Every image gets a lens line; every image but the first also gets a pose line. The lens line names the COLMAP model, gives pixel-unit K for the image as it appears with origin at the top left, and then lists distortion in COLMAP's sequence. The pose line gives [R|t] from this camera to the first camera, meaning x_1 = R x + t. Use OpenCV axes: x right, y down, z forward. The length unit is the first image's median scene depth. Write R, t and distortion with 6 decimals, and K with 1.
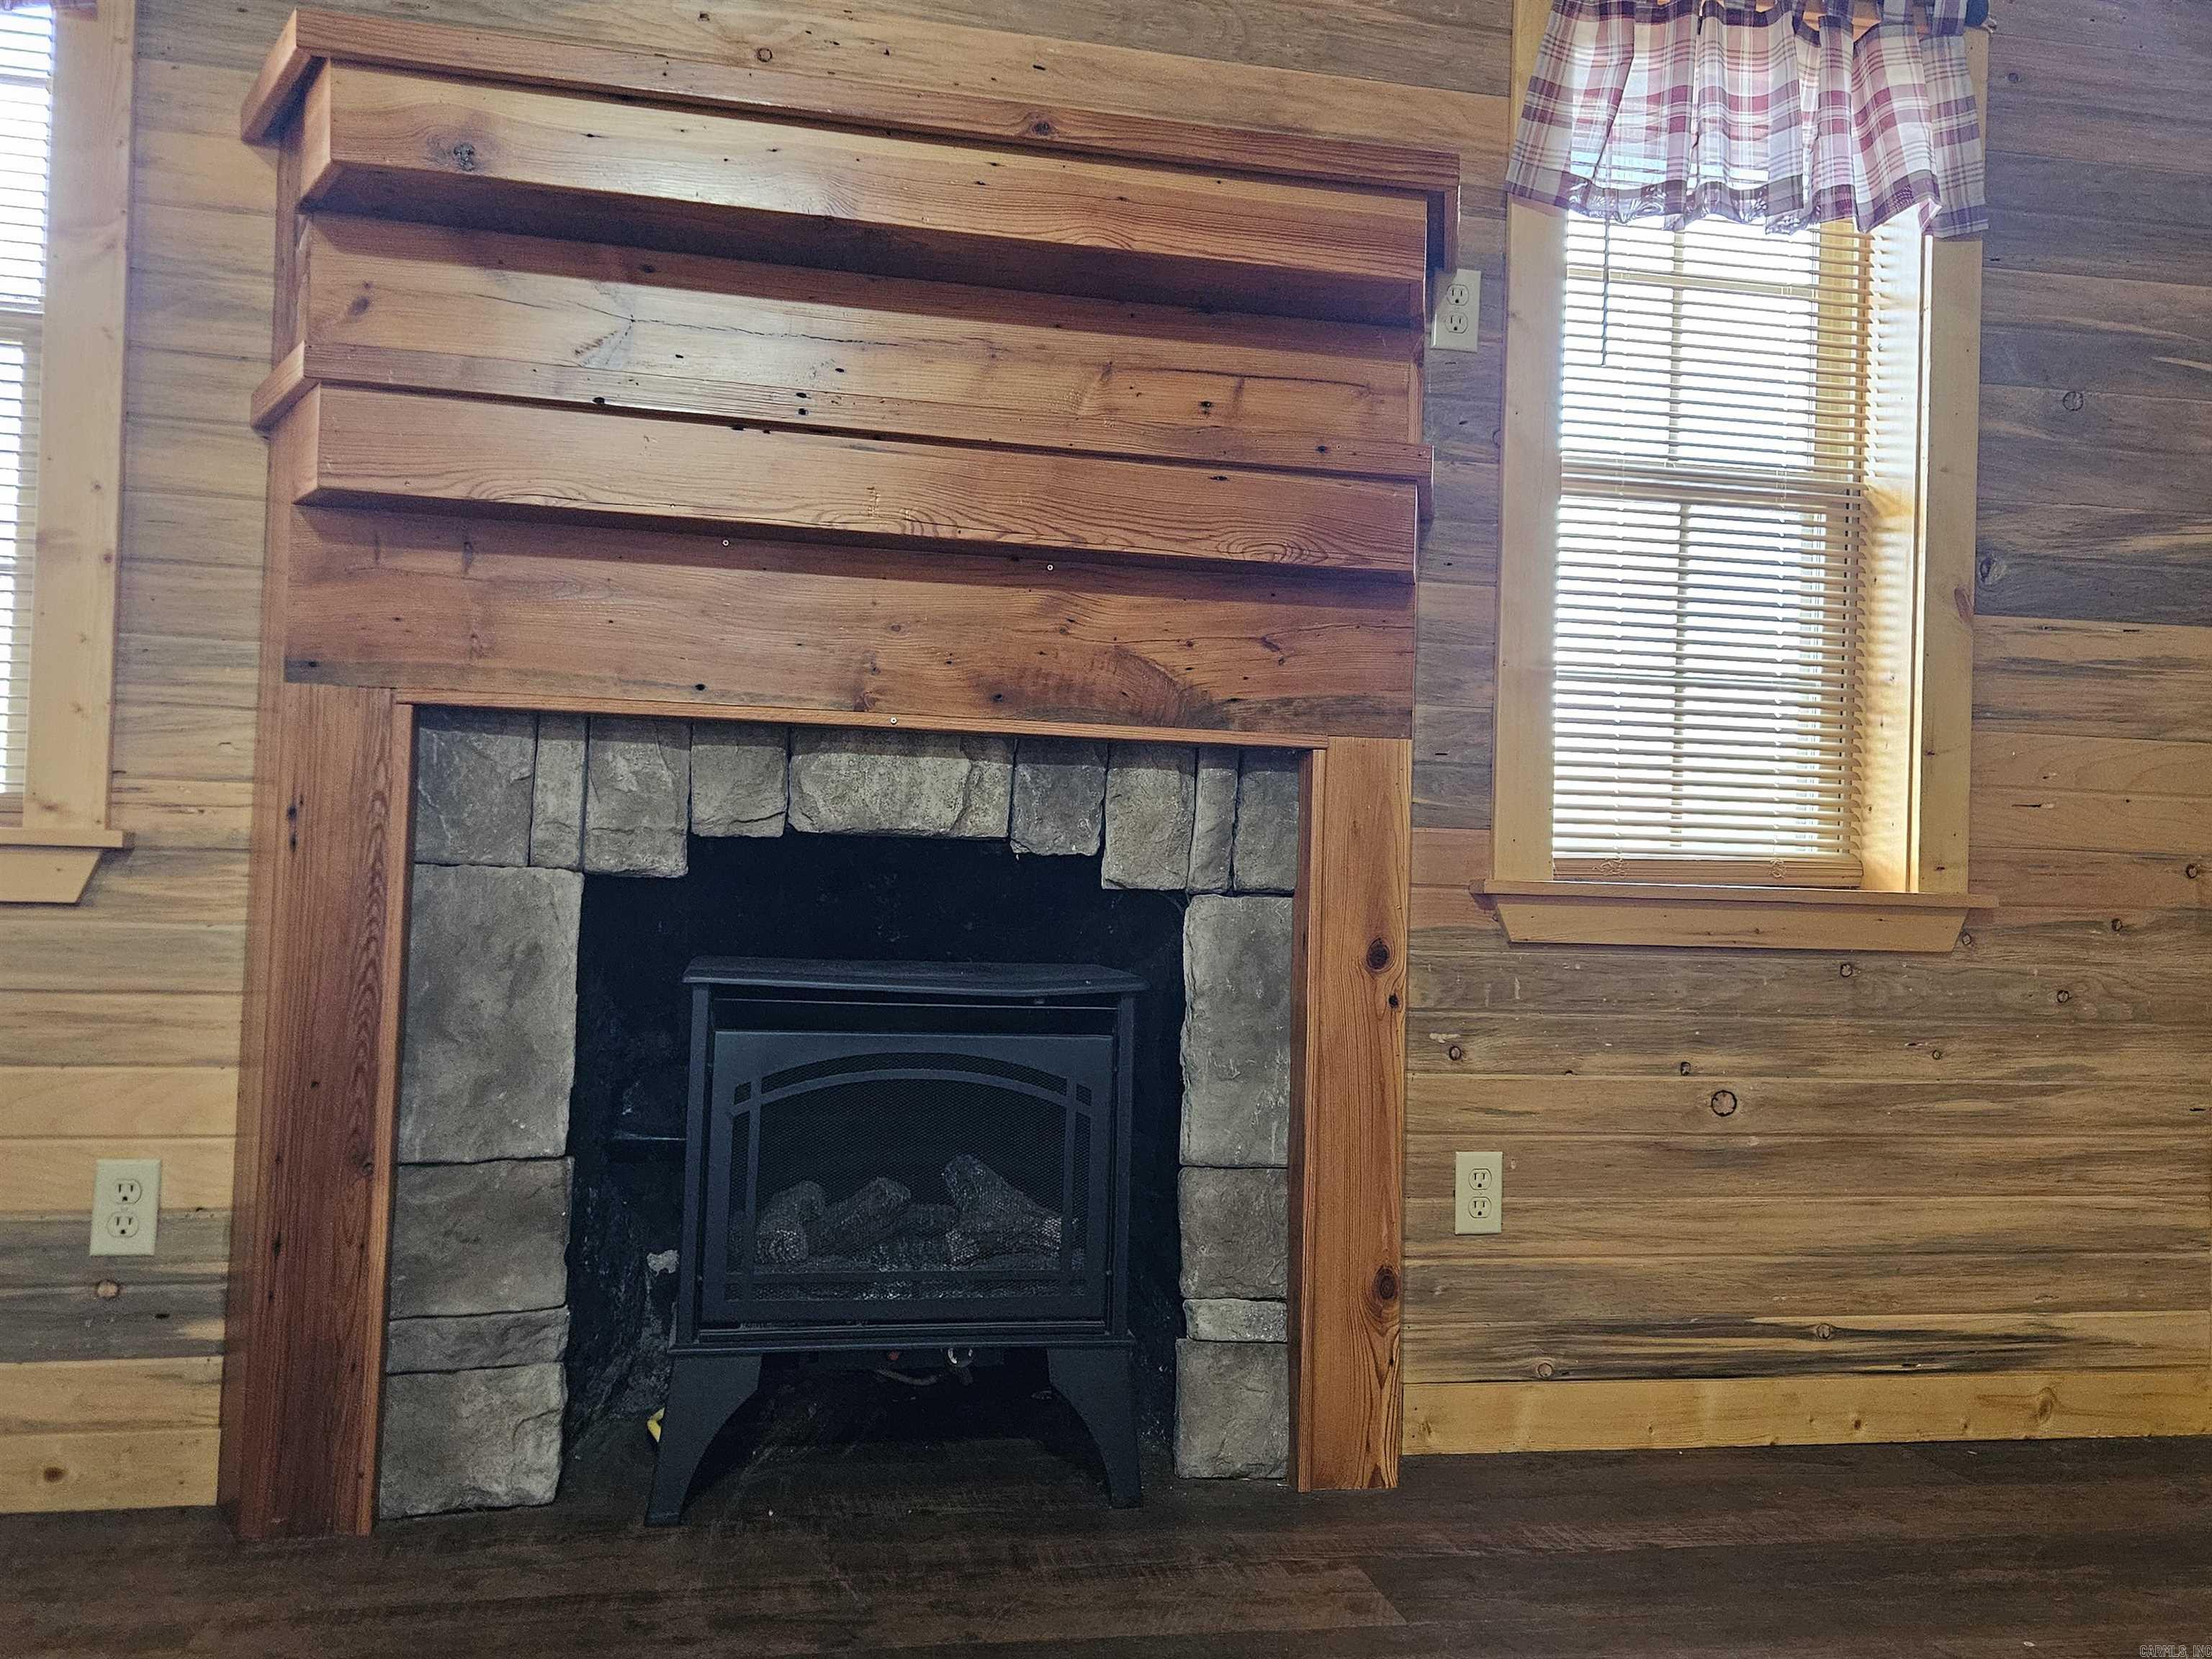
lens RADIAL K [[1813.0, 0, 1110.6], [0, 1813.0, 819.9], [0, 0, 1]] dist [0.100739, -0.097169]
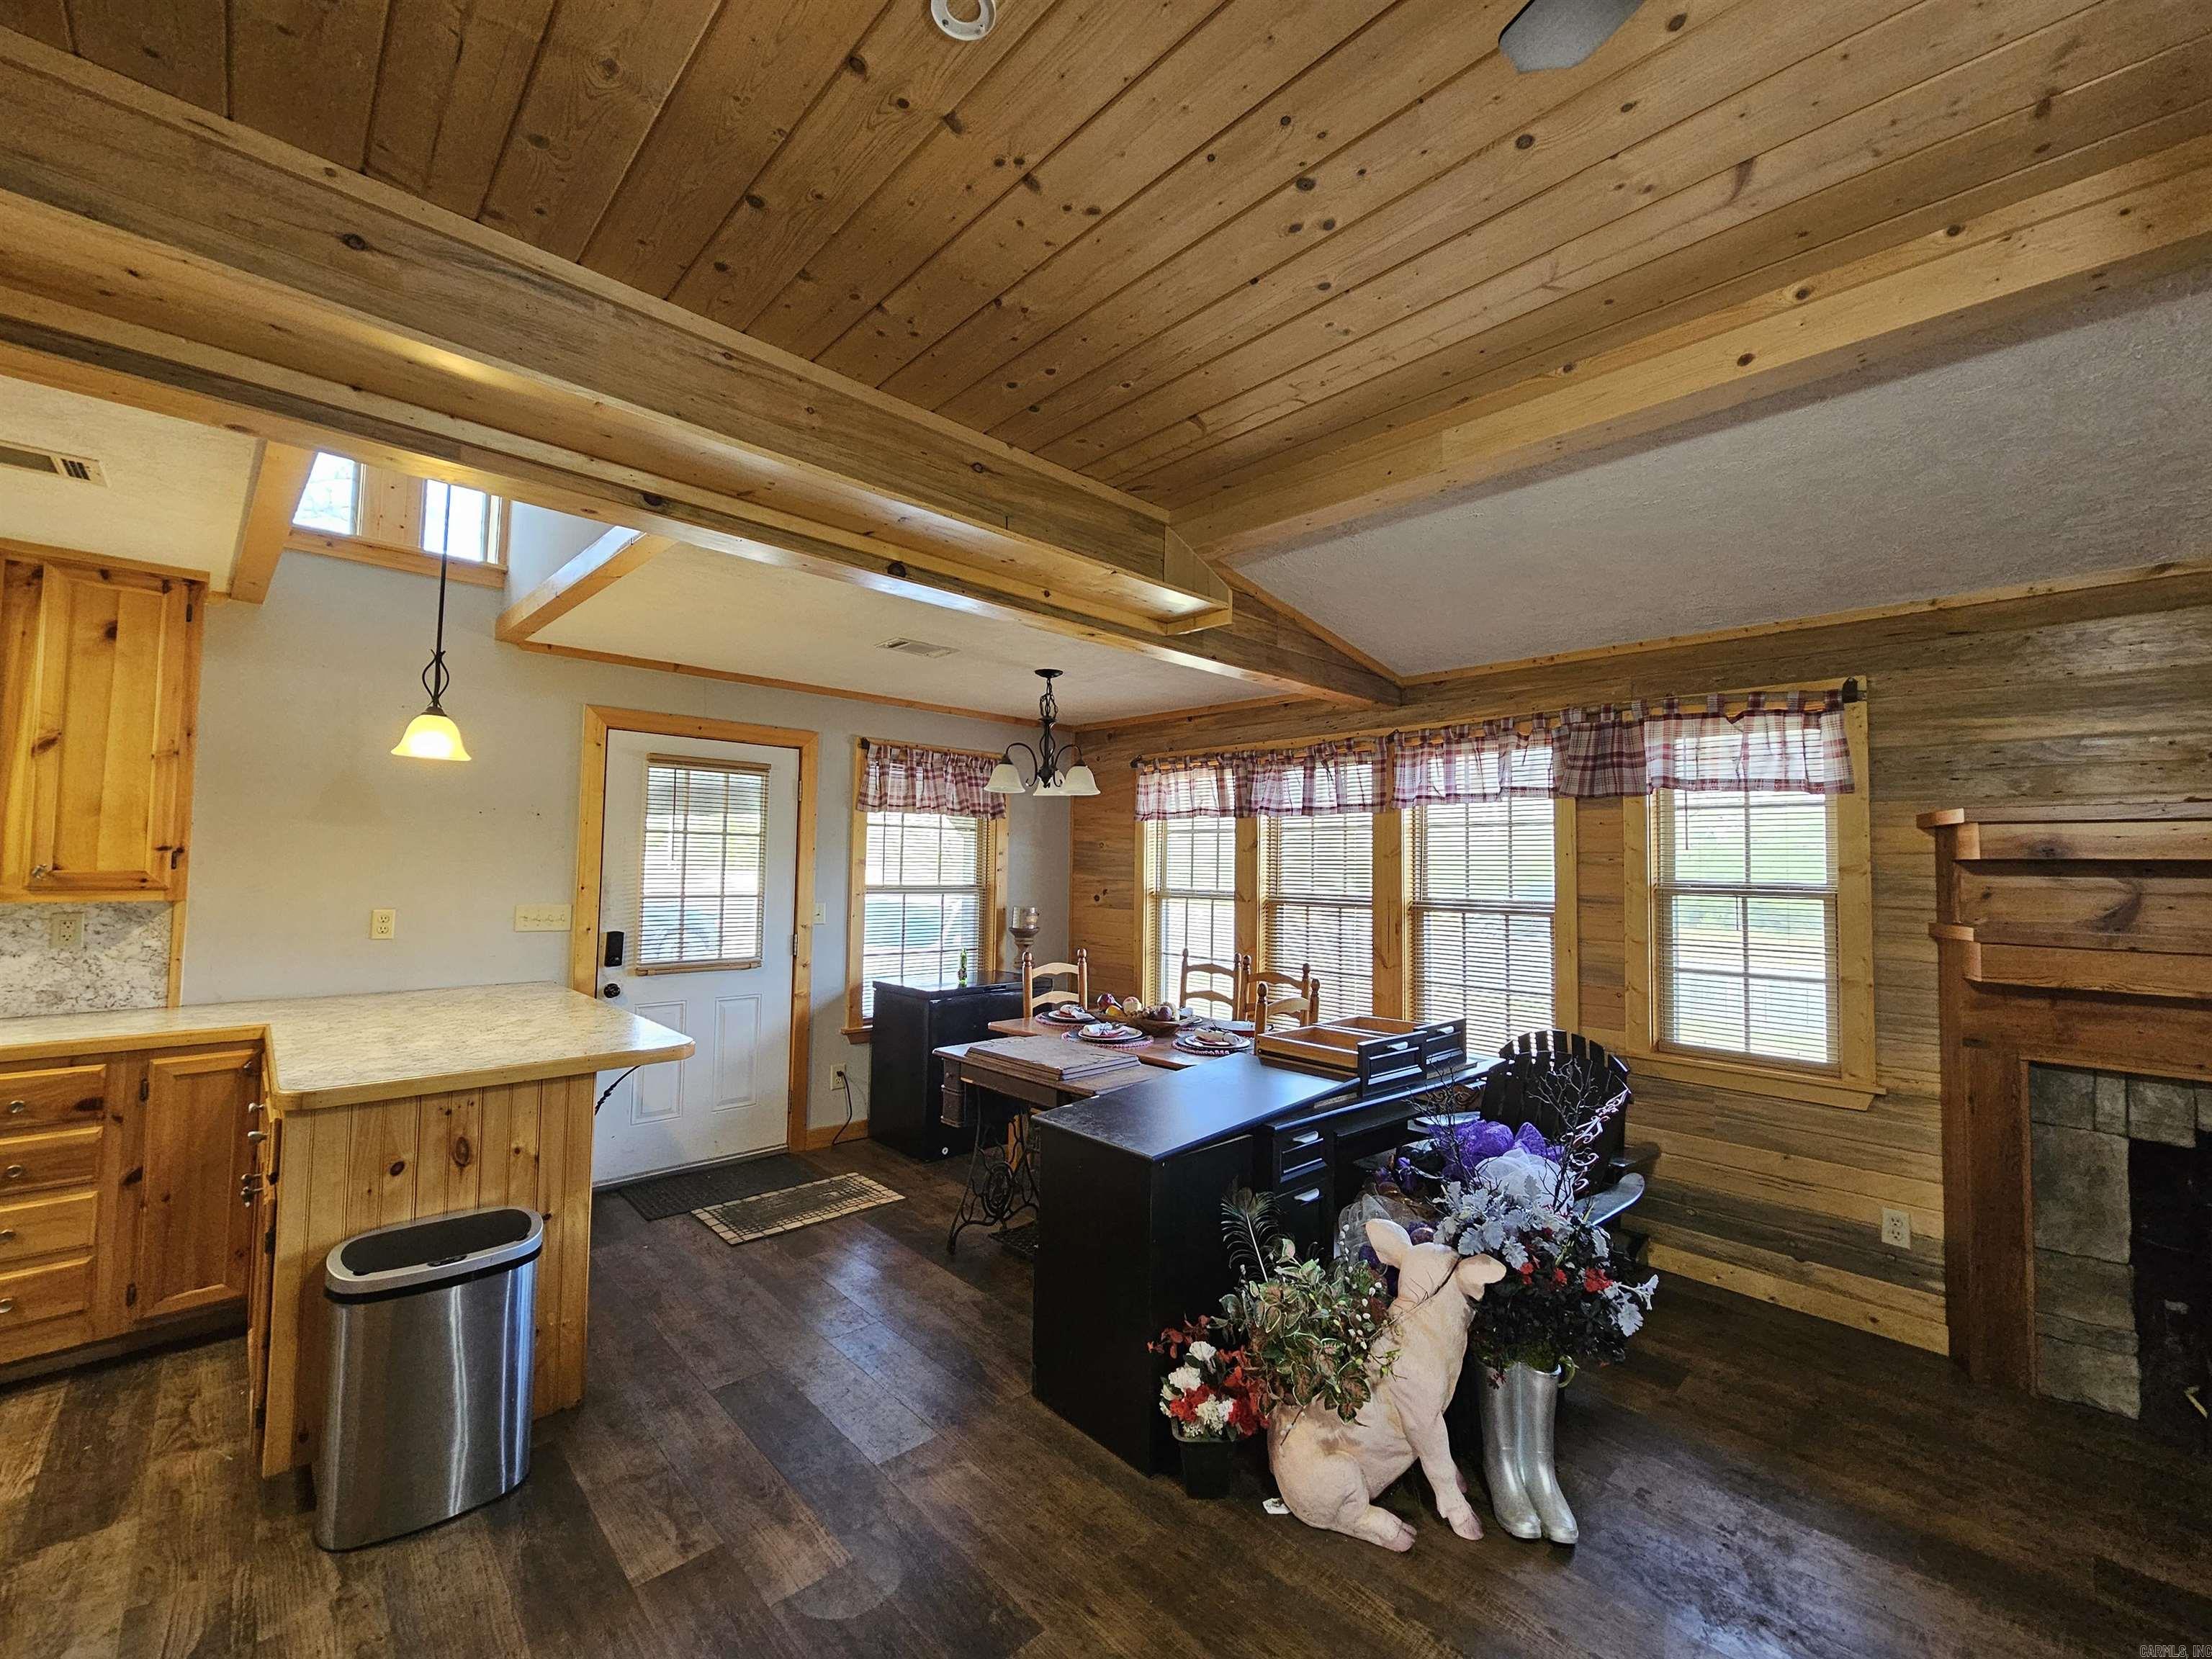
lens RADIAL K [[910.0, 0, 1096.9], [0, 910.0, 823.4], [0, 0, 1]] dist [-0.001808, 0.000562]
pose [[0.515202, -0.063342, -0.854725, 0.037094], [0.019576, 0.997875, -0.062151, -0.294370], [0.856845, 0.015288, 0.515347, -0.635450]]
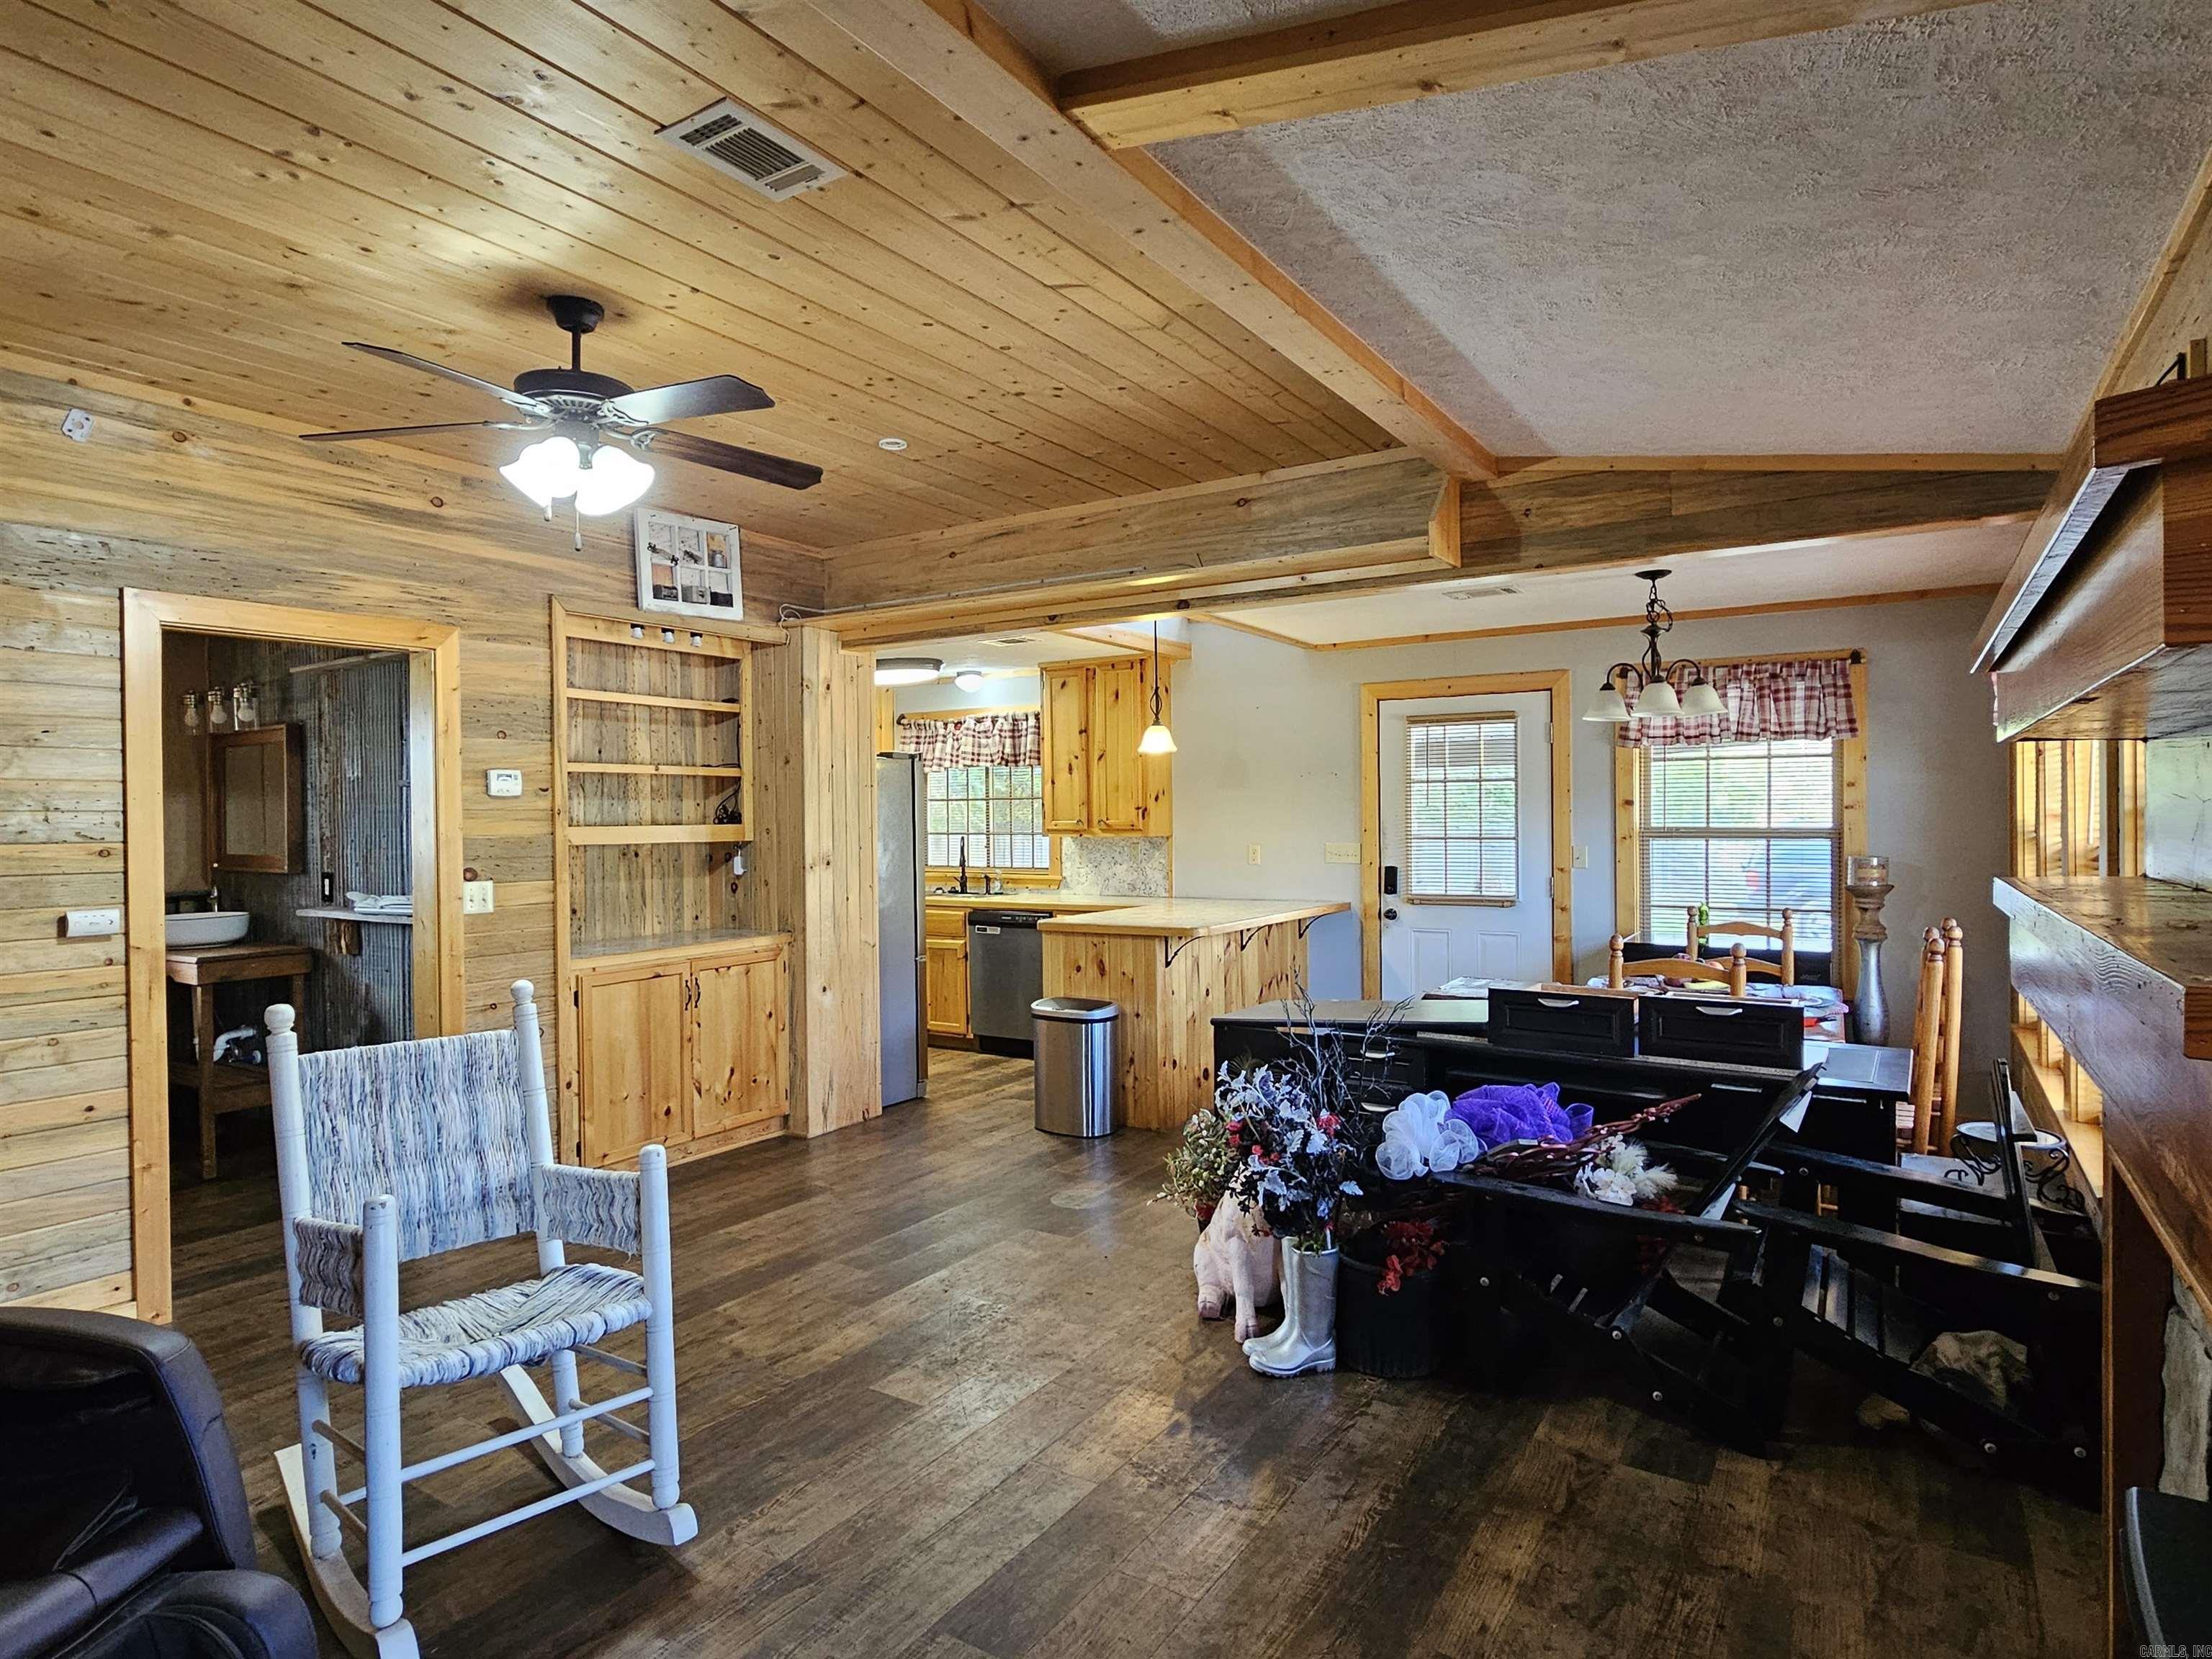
lens RADIAL K [[1237.2, 0, 1091.7], [0, 1237.2, 822.9], [0, 0, 1]] dist [-0.006582, 0.003219]
pose [[-0.710931, -0.017244, -0.703050, 0.573594], [0.006128, 0.999509, -0.030712, -0.232727], [0.703235, -0.026143, -0.710477, 0.988125]]
